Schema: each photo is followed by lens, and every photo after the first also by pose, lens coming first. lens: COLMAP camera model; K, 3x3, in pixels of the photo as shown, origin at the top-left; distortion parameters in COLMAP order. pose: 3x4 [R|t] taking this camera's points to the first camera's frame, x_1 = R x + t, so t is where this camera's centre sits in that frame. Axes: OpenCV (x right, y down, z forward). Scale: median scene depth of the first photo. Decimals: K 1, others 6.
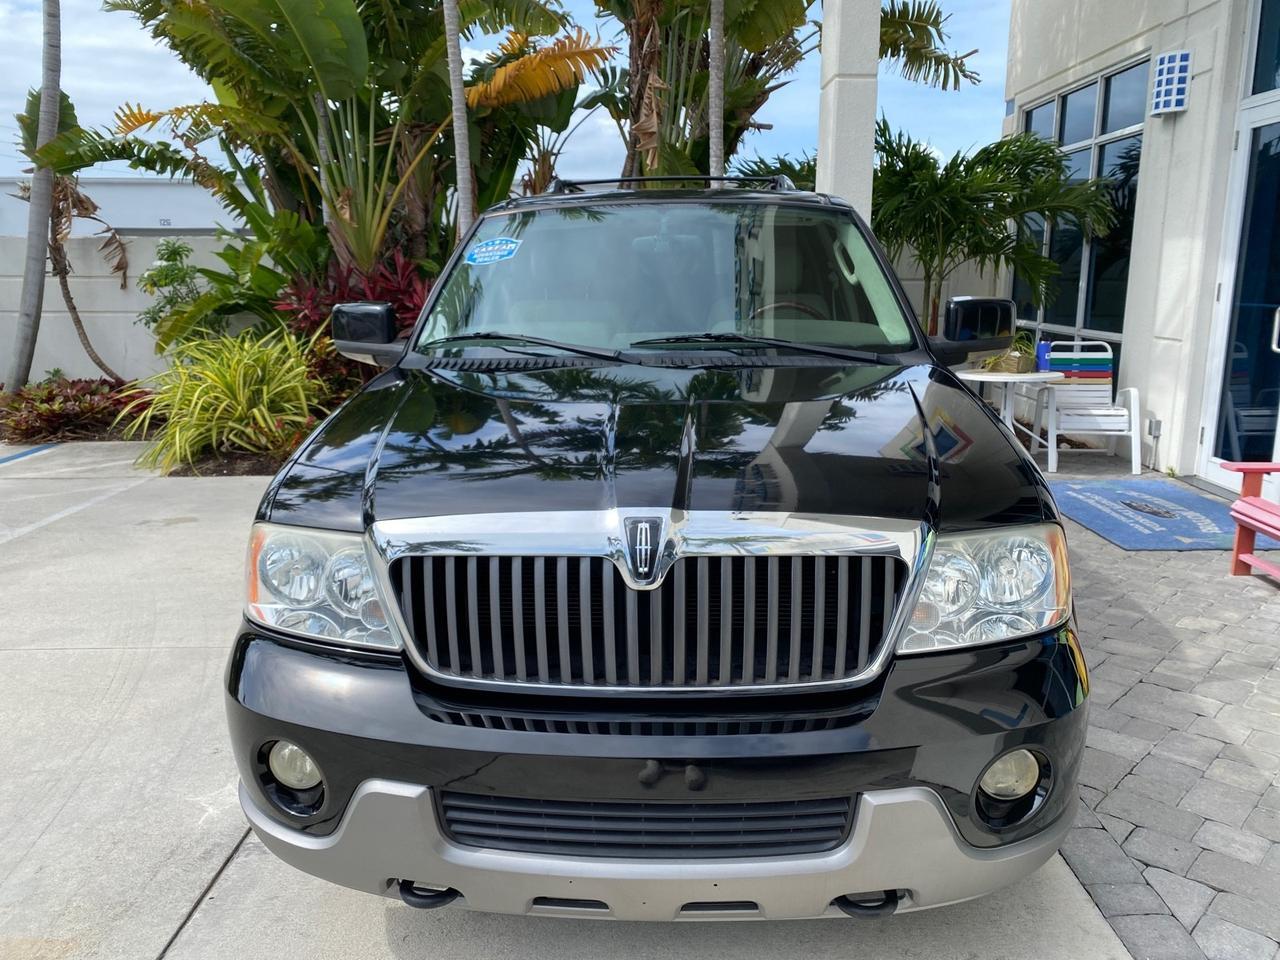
lens RADIAL K [[983.1, 0, 635.8], [0, 983.1, 477.6], [0, 0, 1]] dist [0.005162, -0.011163]
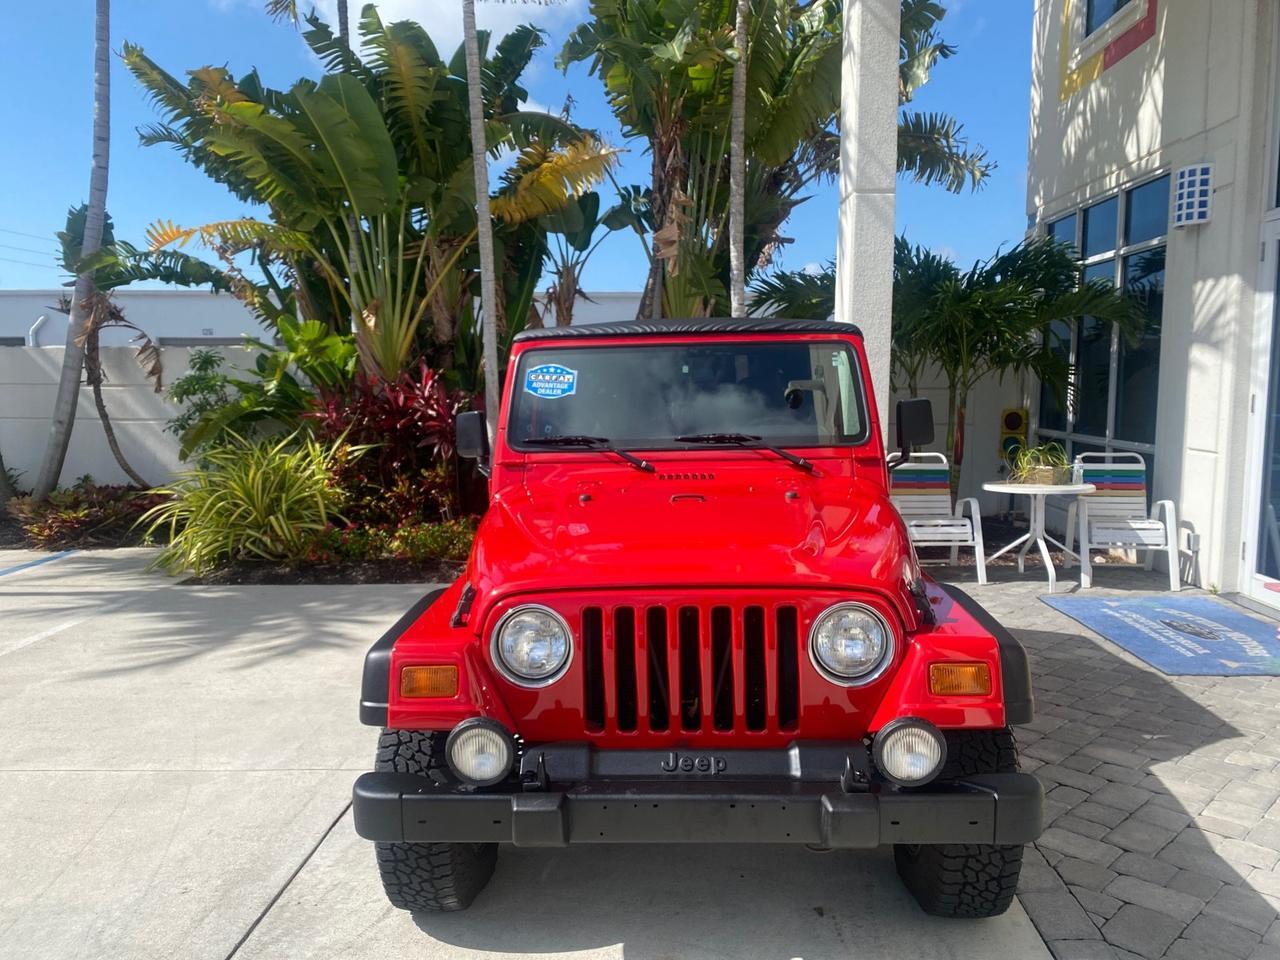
lens RADIAL K [[983.1, 0, 637.1], [0, 983.1, 480.9], [0, 0, 1]] dist [0.005162, -0.011163]
pose [[0.999490, 0.004253, -0.031663, 0.014646], [-0.007480, 0.994705, -0.102499, -0.007953], [0.031060, 0.102683, 0.994229, 0.021367]]
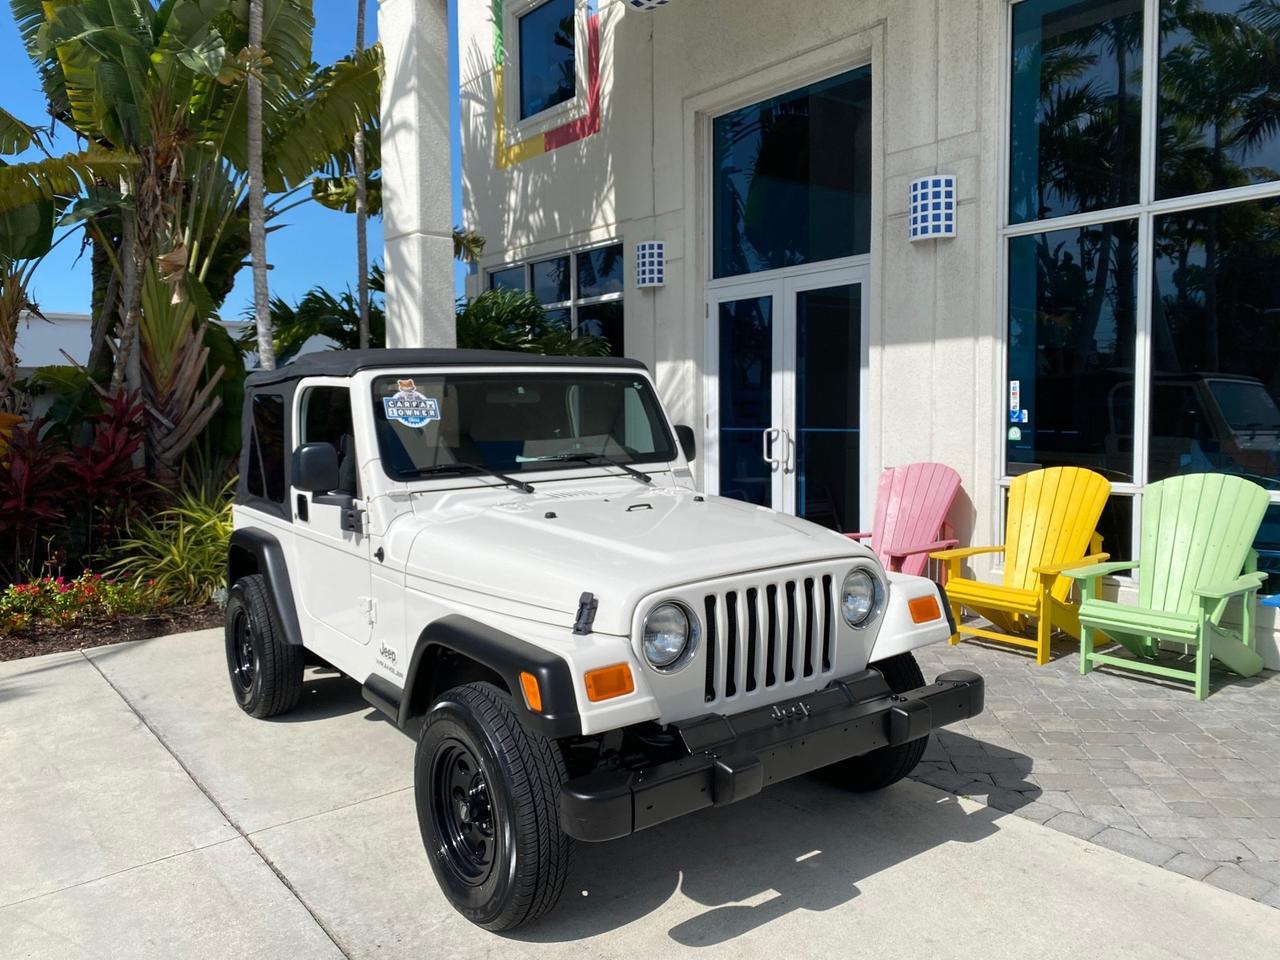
lens RADIAL K [[983.1, 0, 635.2], [0, 983.1, 480.1], [0, 0, 1]] dist [0.005162, -0.011163]
pose [[0.773947, -0.052271, 0.631089, -0.312986], [0.138523, 0.986426, -0.088178, -0.007017], [-0.617913, 0.155666, 0.770682, 0.053176]]
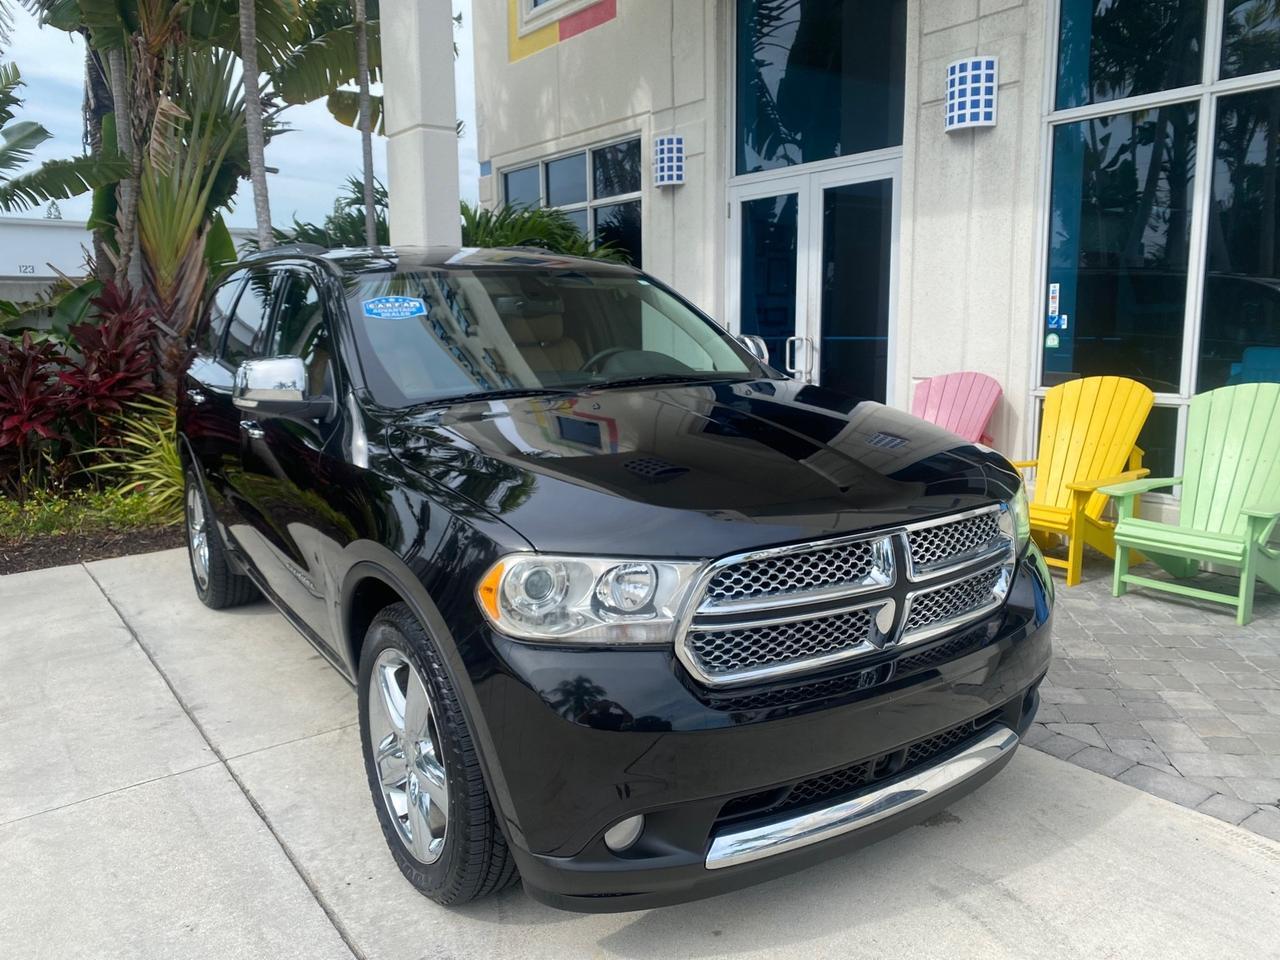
lens RADIAL K [[983.1, 0, 634.8], [0, 983.1, 477.9], [0, 0, 1]] dist [0.005162, -0.011163]
pose [[0.793686, -0.104906, 0.599214, -0.272984], [0.135356, 0.990780, -0.005827, -0.007273], [-0.593078, 0.085733, 0.800567, 0.074667]]
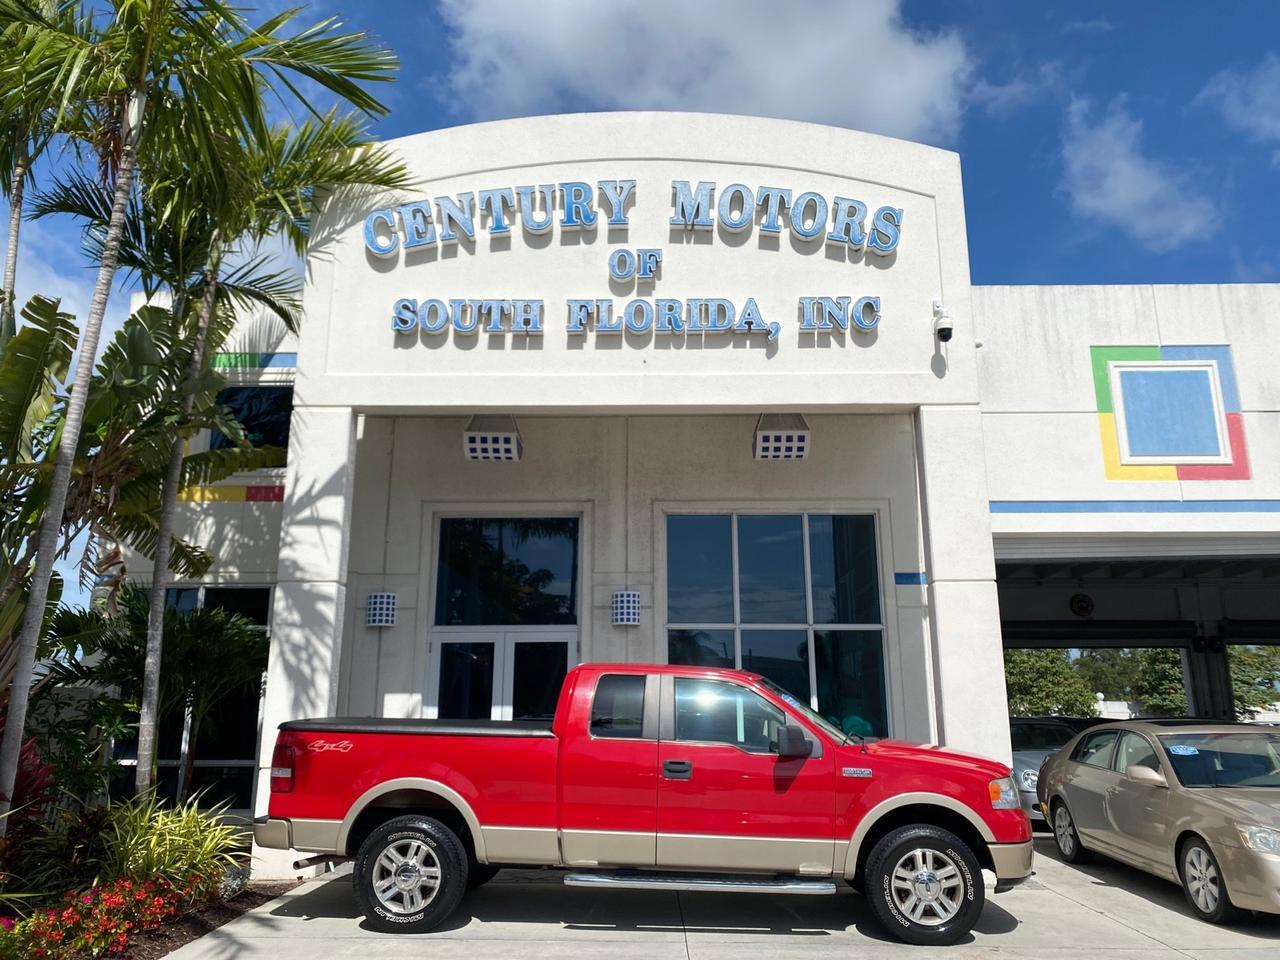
lens RADIAL K [[983.1, 0, 647.6], [0, 983.1, 478.0], [0, 0, 1]] dist [0.005162, -0.011163]
pose [[-0.017879, 0.234418, 0.971971, -1.251093], [0.207484, 0.951835, -0.225745, -0.130570], [-0.978075, 0.197633, -0.065656, 0.613119]]
